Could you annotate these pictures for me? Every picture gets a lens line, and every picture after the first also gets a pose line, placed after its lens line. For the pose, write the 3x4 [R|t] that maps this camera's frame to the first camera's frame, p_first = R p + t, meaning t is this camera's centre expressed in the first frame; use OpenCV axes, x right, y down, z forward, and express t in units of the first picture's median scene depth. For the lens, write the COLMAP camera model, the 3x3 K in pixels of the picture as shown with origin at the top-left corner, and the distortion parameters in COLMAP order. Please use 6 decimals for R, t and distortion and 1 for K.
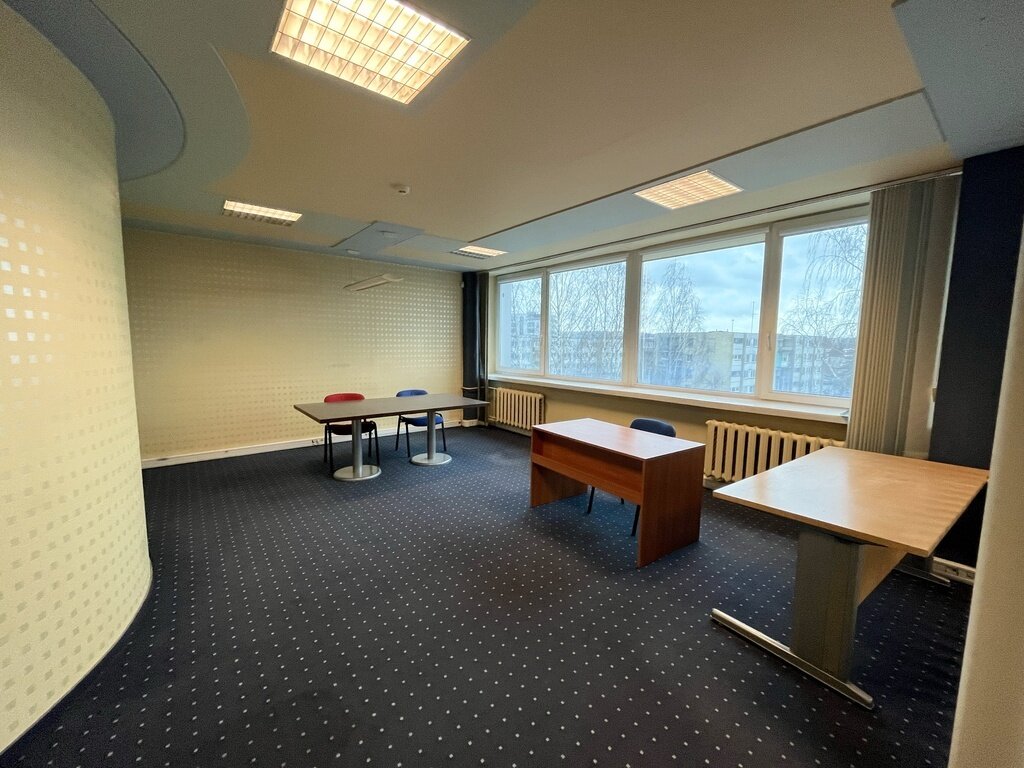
lens RADIAL K [[409.5, 0, 512.0], [0, 409.5, 384.0], [0, 0, 1]] dist [-0.001636, -0.000179]
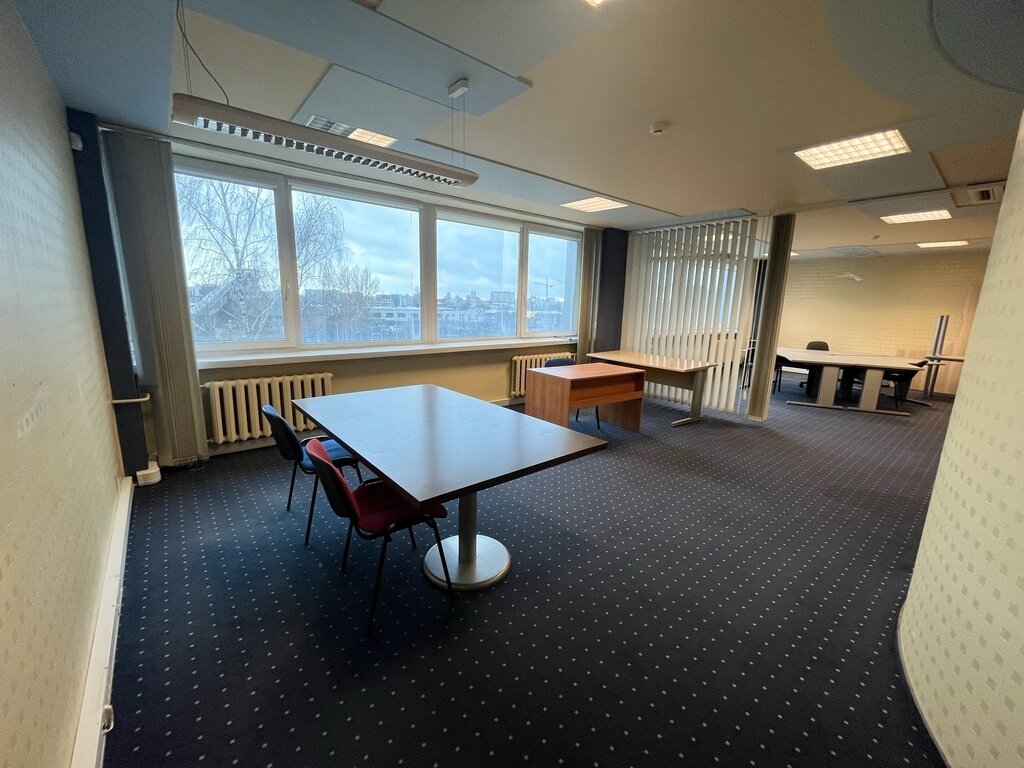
lens RADIAL K [[409.5, 0, 512.0], [0, 409.5, 384.0], [0, 0, 1]] dist [-0.001636, -0.000179]
pose [[-0.010474, -0.206815, 0.978324, -0.919218], [0.077161, 0.975293, 0.207000, -0.112694], [-0.996964, 0.077657, 0.005742, 1.009528]]
